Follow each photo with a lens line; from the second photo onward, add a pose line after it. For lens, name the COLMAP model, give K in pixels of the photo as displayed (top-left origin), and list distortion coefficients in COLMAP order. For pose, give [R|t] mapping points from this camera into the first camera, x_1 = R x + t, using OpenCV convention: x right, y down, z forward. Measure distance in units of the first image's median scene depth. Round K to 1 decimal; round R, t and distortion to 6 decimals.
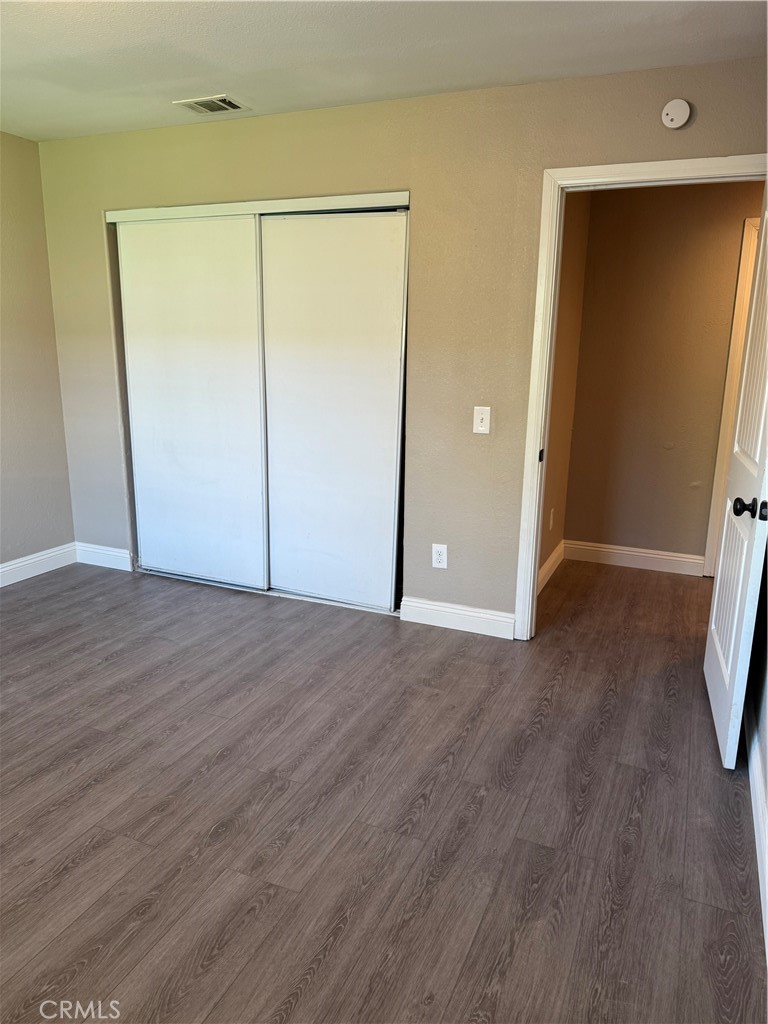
lens RADIAL K [[712.2, 0, 383.5], [0, 712.2, 512.2], [0, 0, 1]] dist [0.012303, -0.011956]
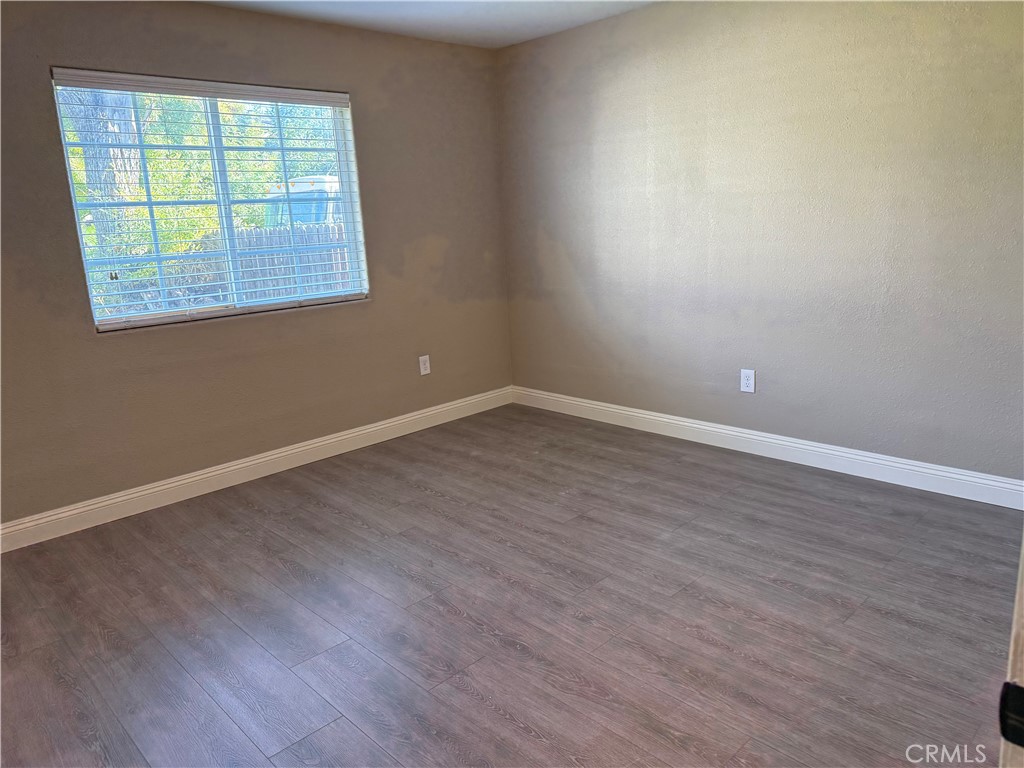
lens RADIAL K [[712.2, 0, 505.9], [0, 712.2, 382.5], [0, 0, 1]] dist [0.012303, -0.011956]
pose [[-0.383494, 0.205590, -0.900369, 0.480482], [-0.167511, 0.943253, 0.286730, -0.217777], [0.908225, 0.260782, -0.327294, 1.052437]]
